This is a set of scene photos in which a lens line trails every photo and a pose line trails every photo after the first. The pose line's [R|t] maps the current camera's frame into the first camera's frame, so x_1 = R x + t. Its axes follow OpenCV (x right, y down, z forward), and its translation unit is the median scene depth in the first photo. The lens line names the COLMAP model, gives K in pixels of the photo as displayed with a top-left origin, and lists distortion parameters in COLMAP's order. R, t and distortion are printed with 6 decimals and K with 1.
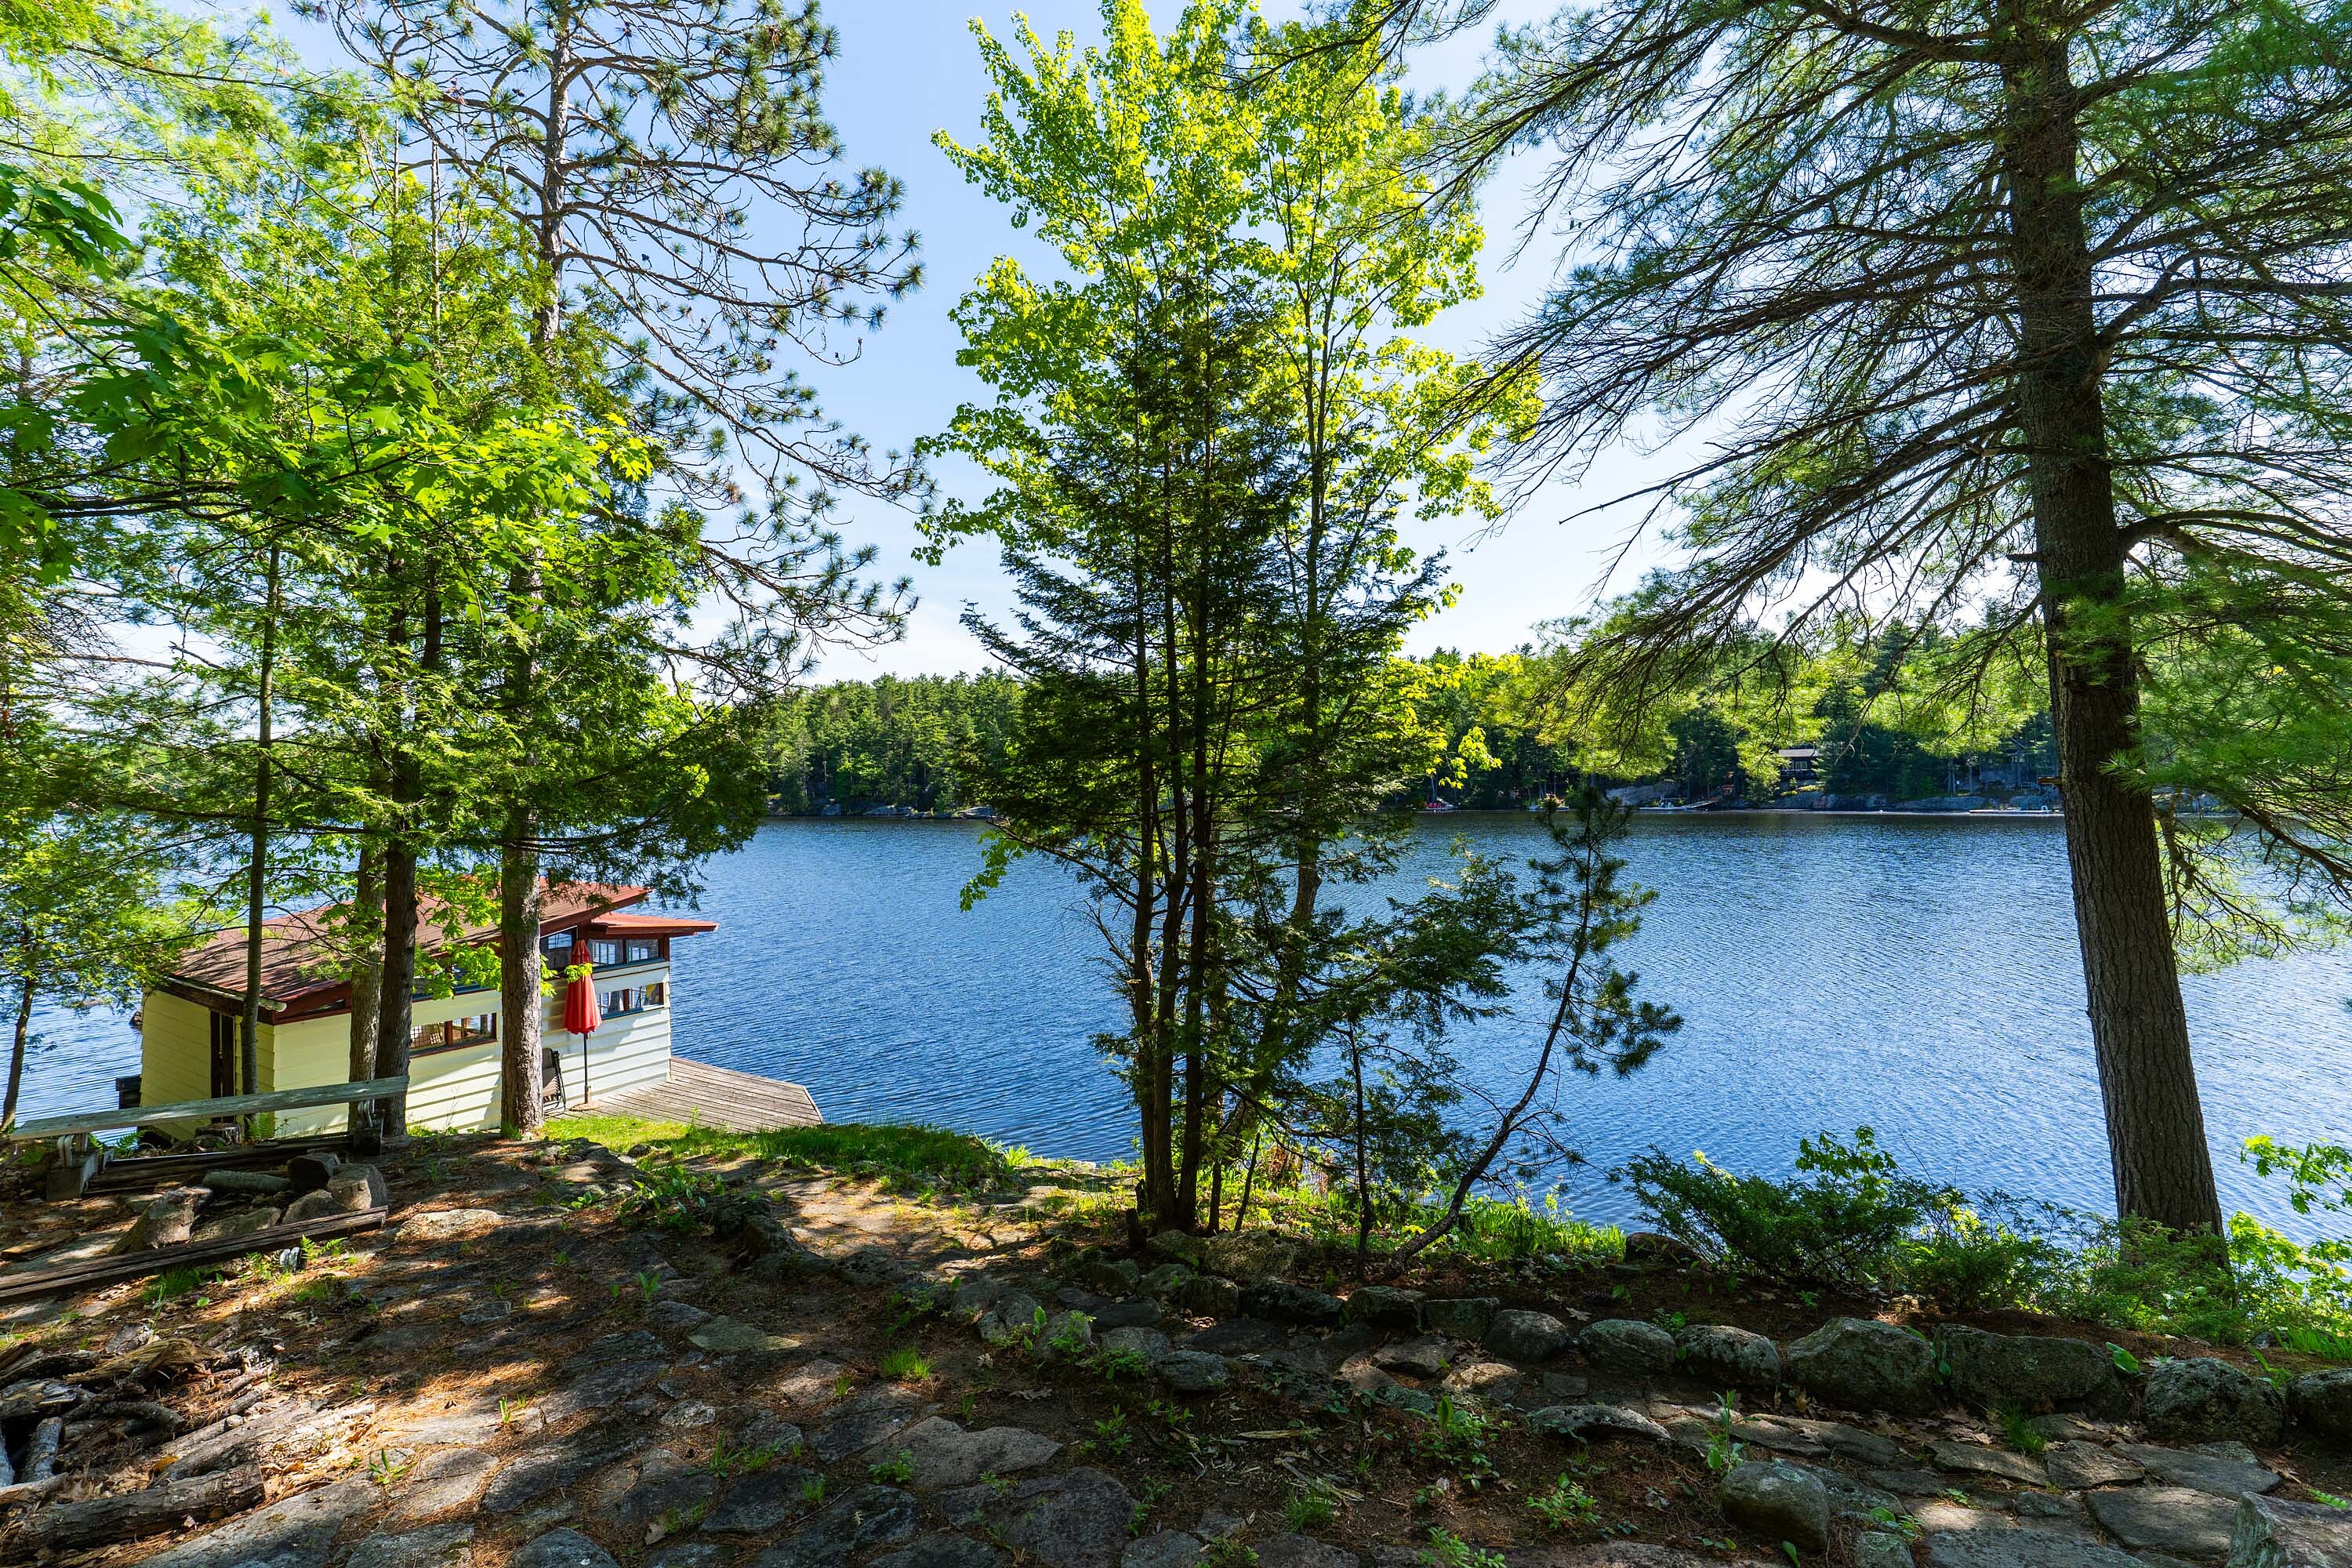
lens RADIAL K [[1056.5, 0, 1178.6], [0, 1056.5, 776.6], [0, 0, 1]] dist [-0.000816, 0.000660]
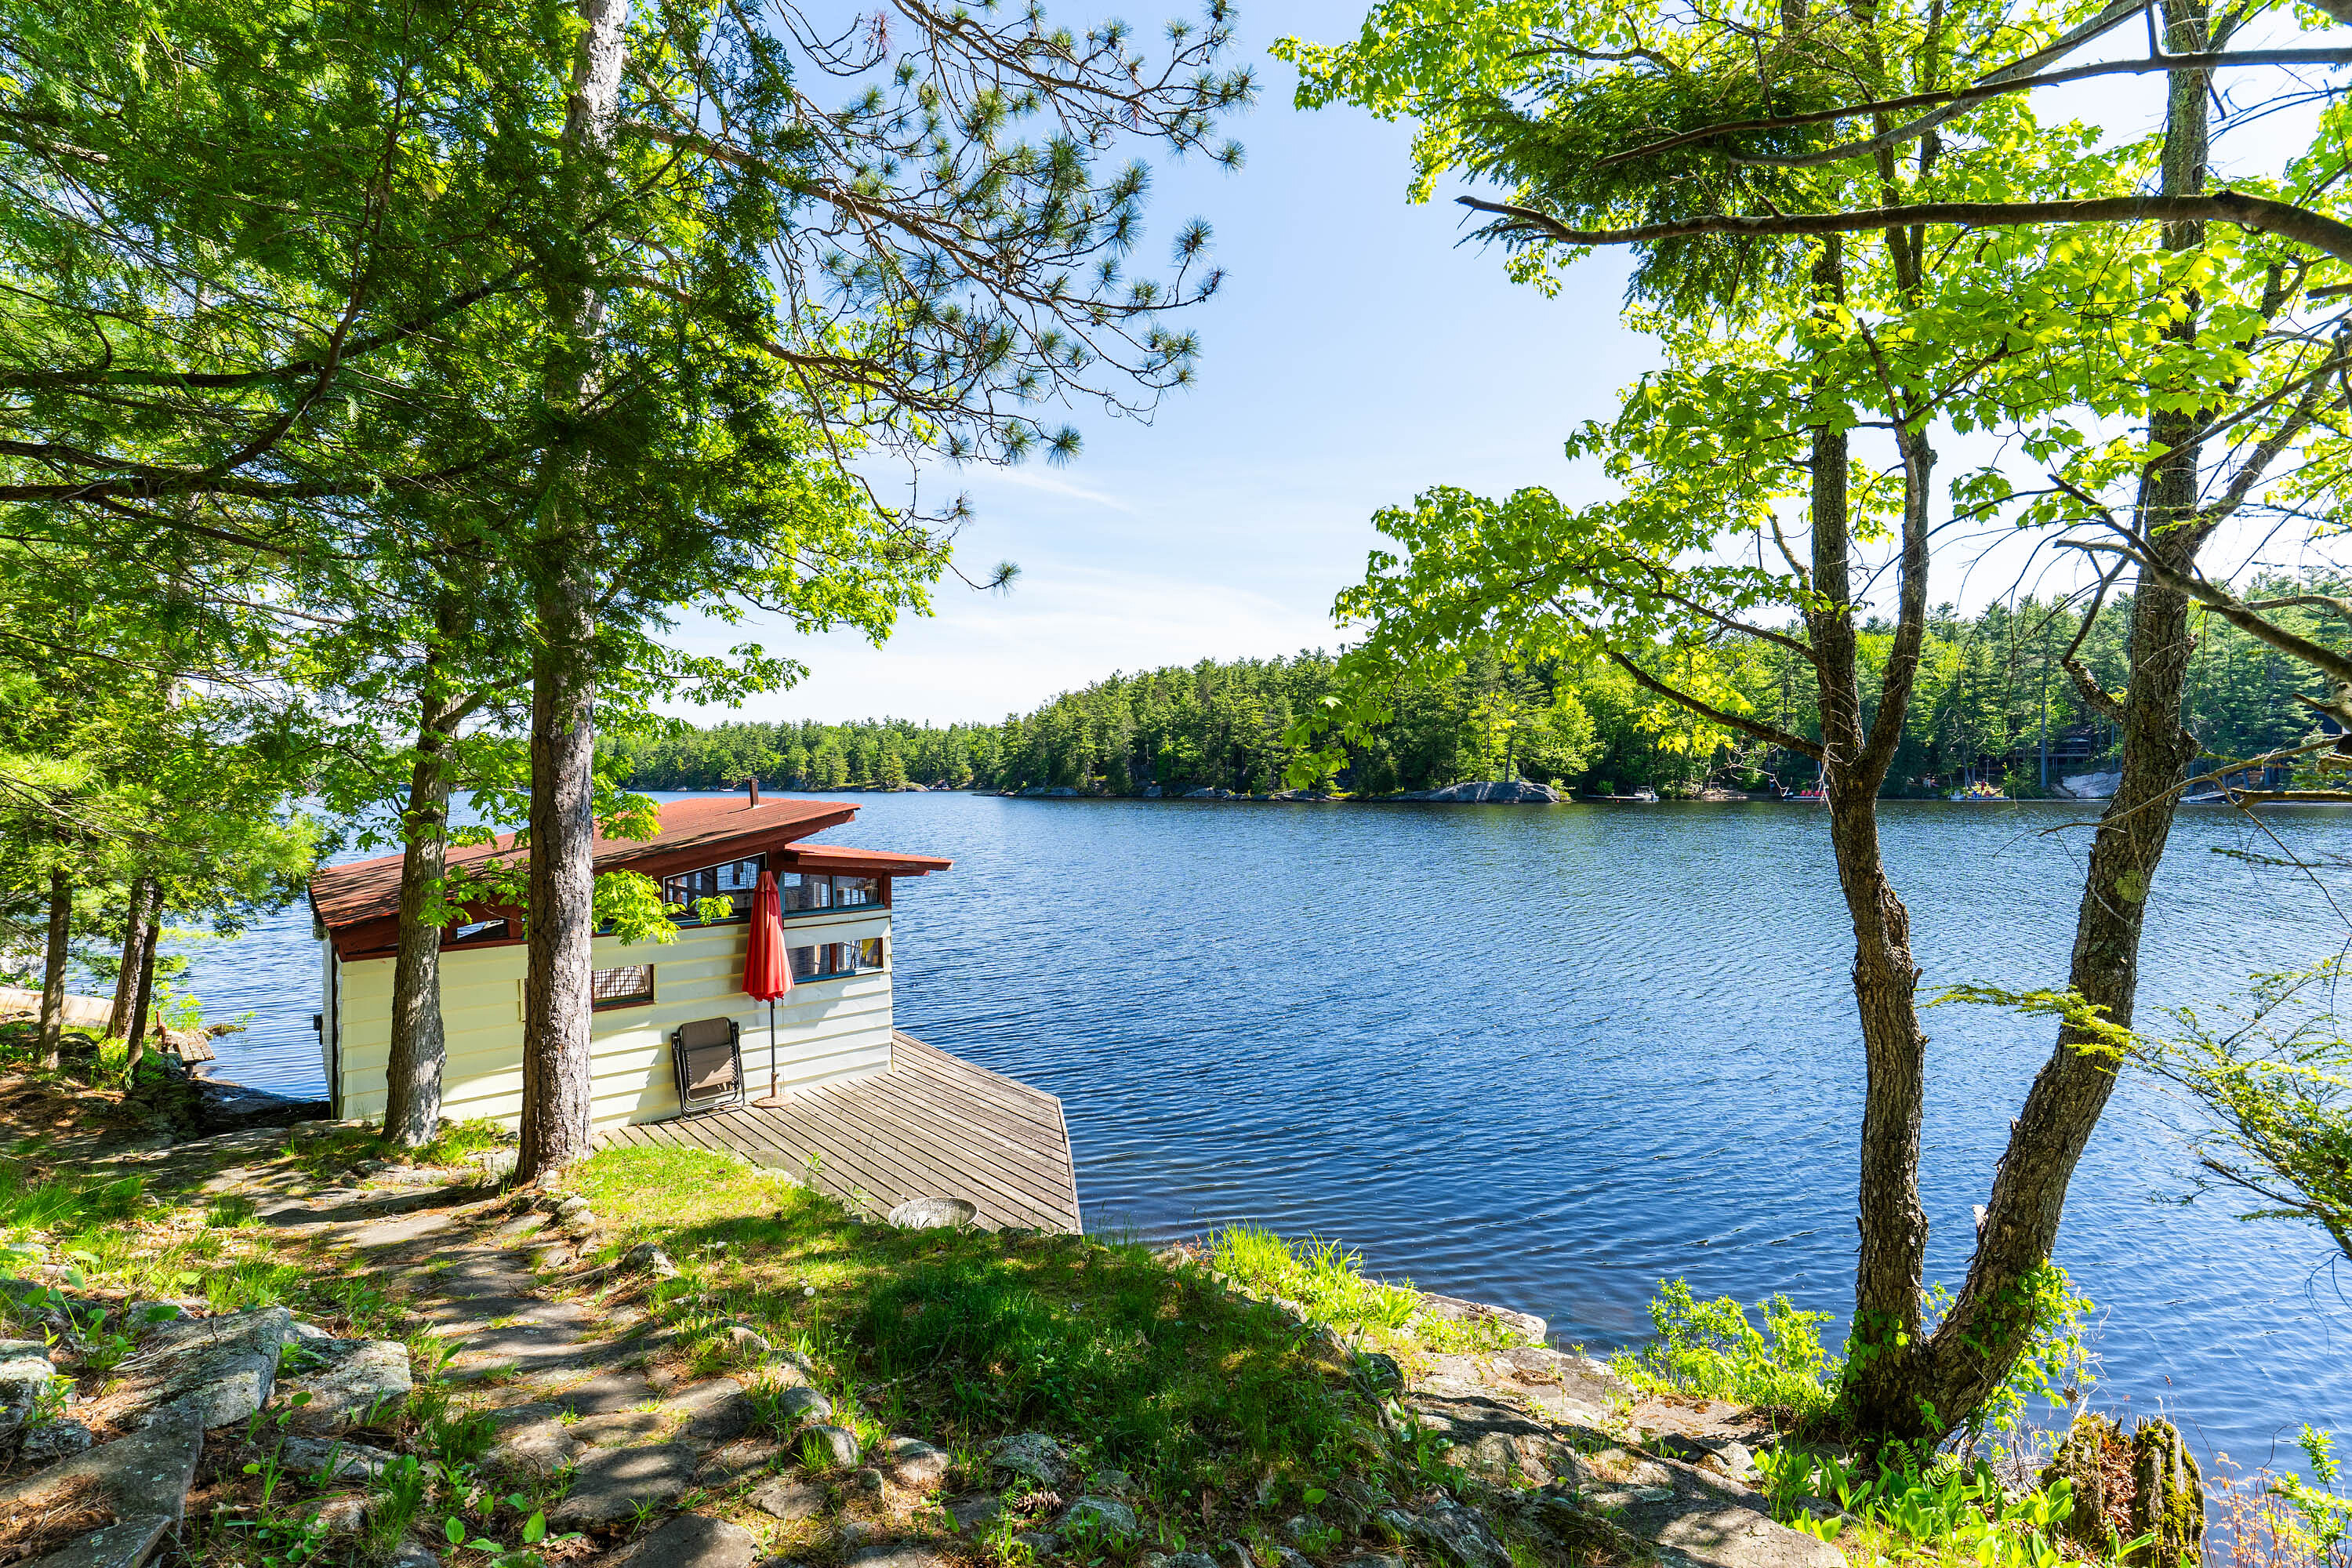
lens RADIAL K [[1056.5, 0, 1178.6], [0, 1056.5, 776.6], [0, 0, 1]] dist [-0.000816, 0.000660]
pose [[0.956287, 0.006470, -0.292358, -0.079182], [-0.003645, 0.999941, 0.010207, 0.075018], [0.292407, -0.008696, 0.956254, 0.360103]]
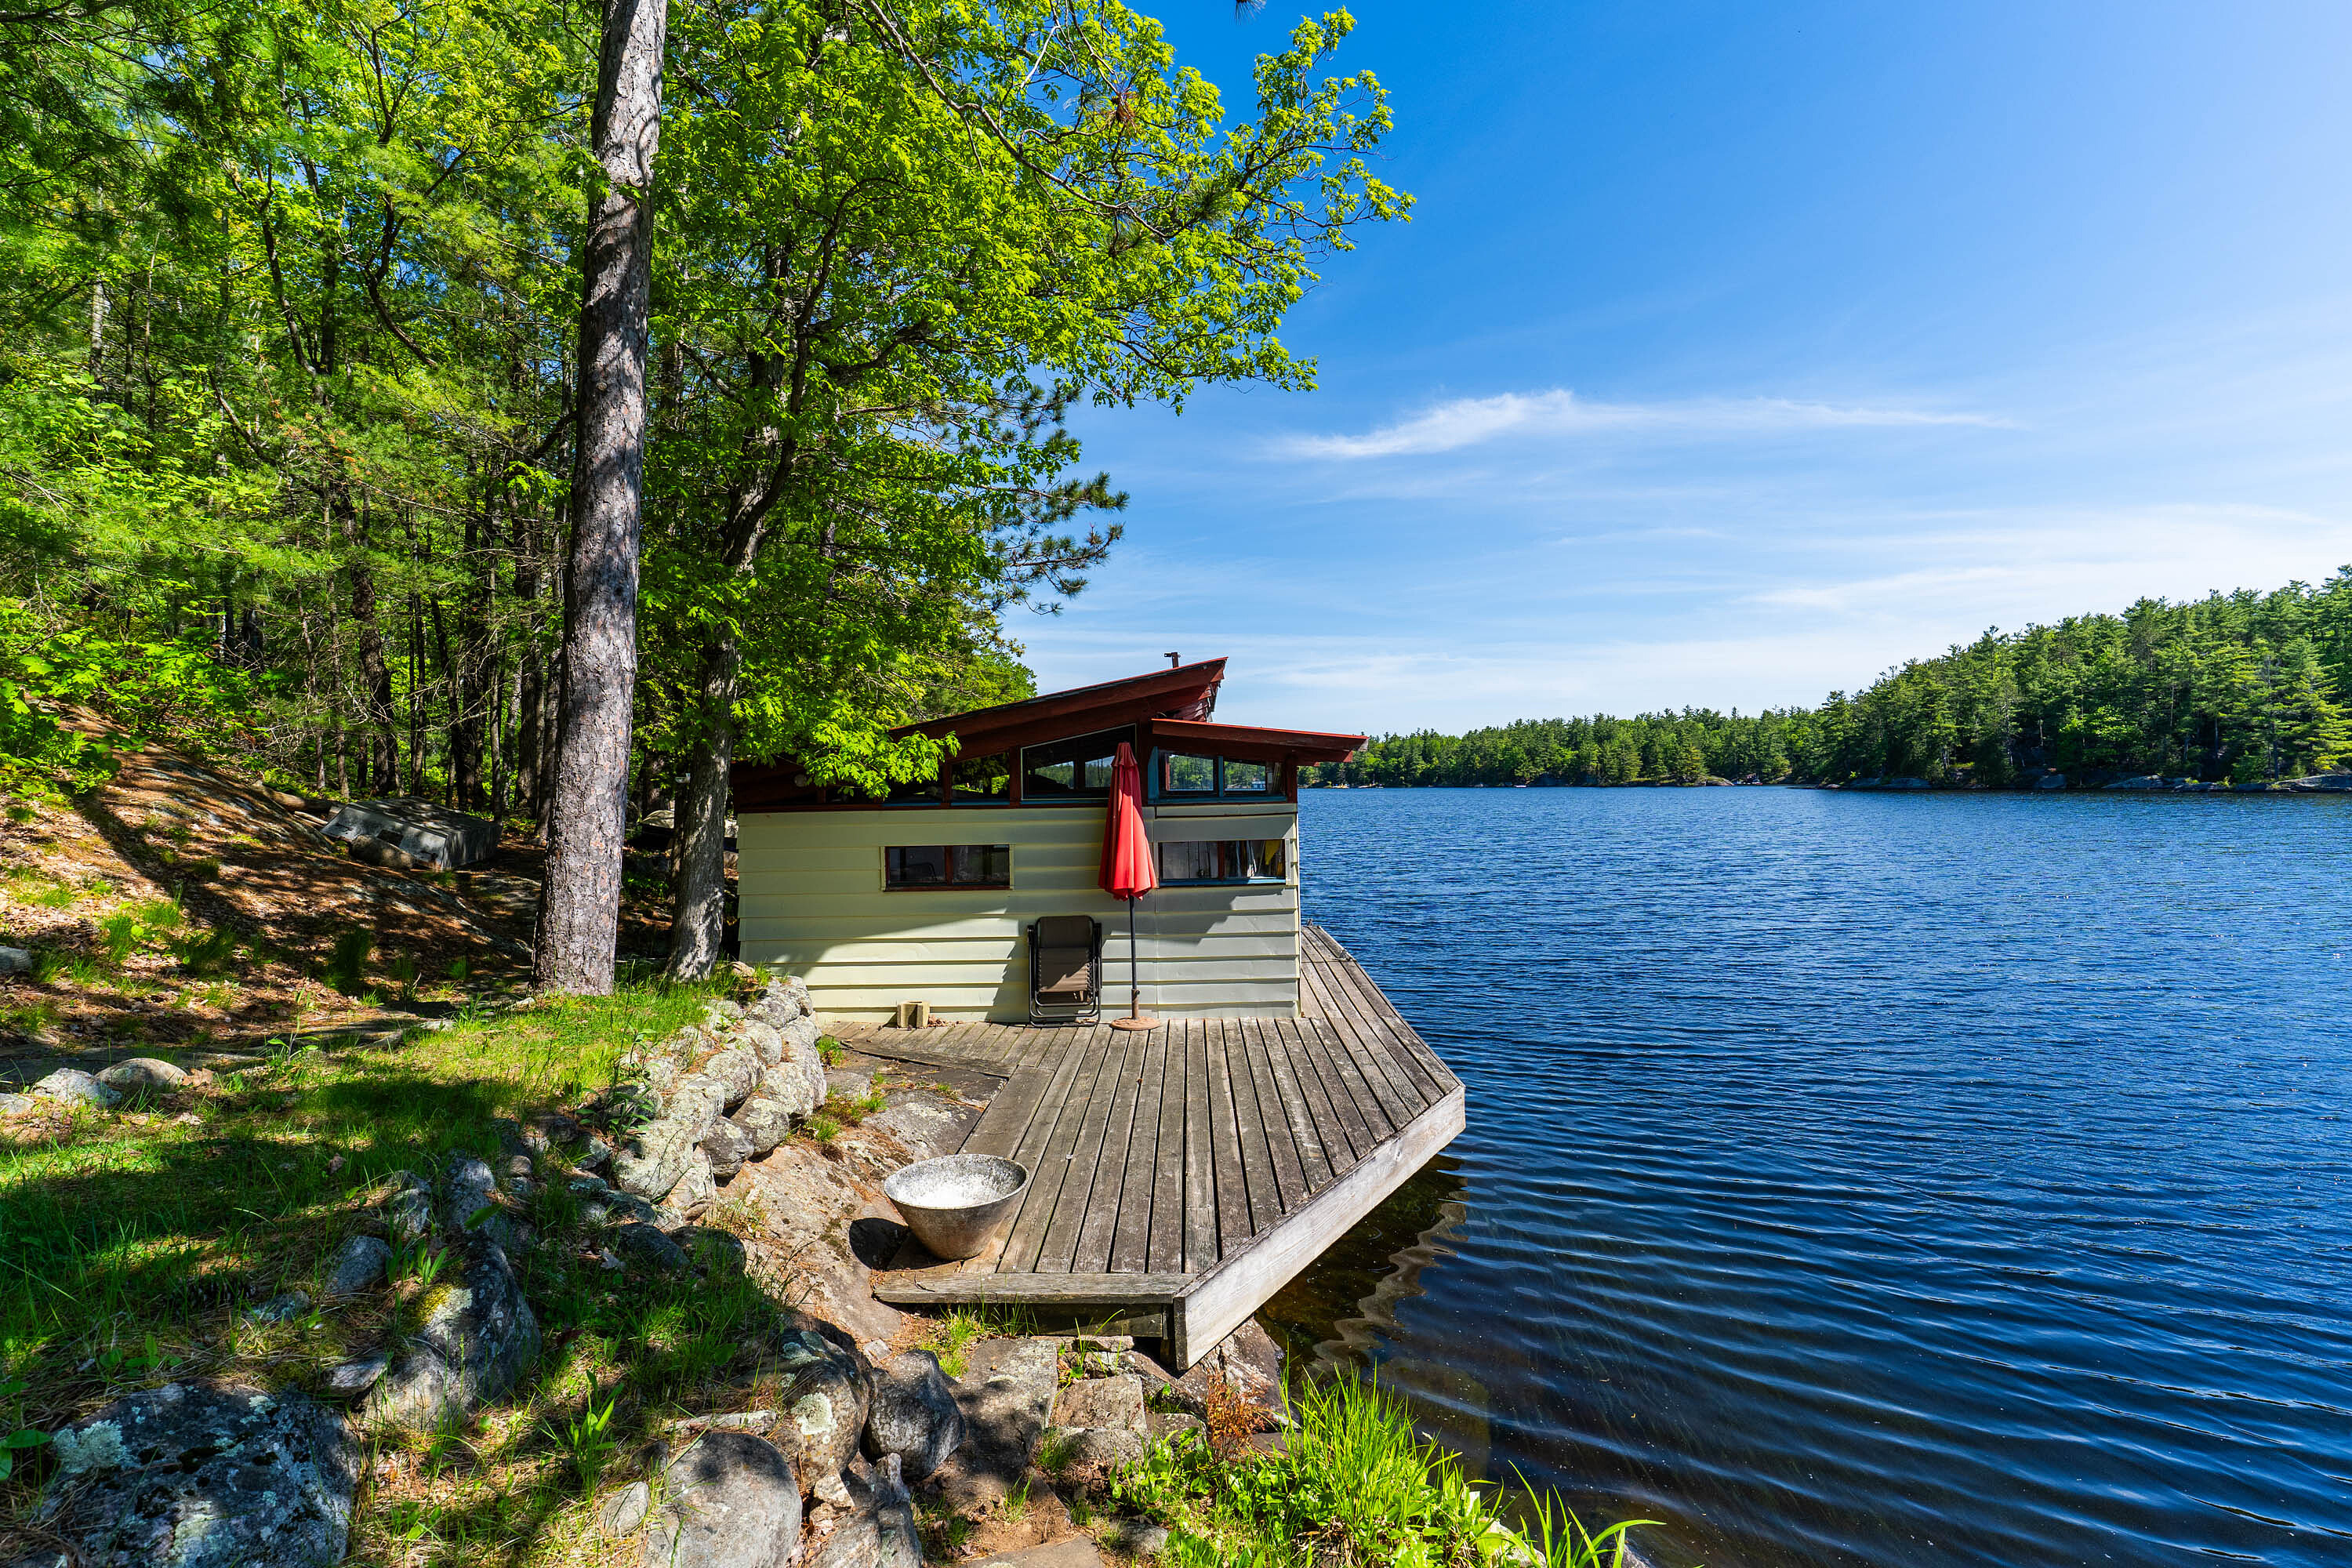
lens RADIAL K [[1056.5, 0, 1178.6], [0, 1056.5, 776.6], [0, 0, 1]] dist [-0.000816, 0.000660]
pose [[0.521500, -0.001421, -0.853250, -0.040670], [0.013935, 0.999879, 0.006852, 0.155893], [0.853138, -0.015463, 0.521457, 0.655608]]
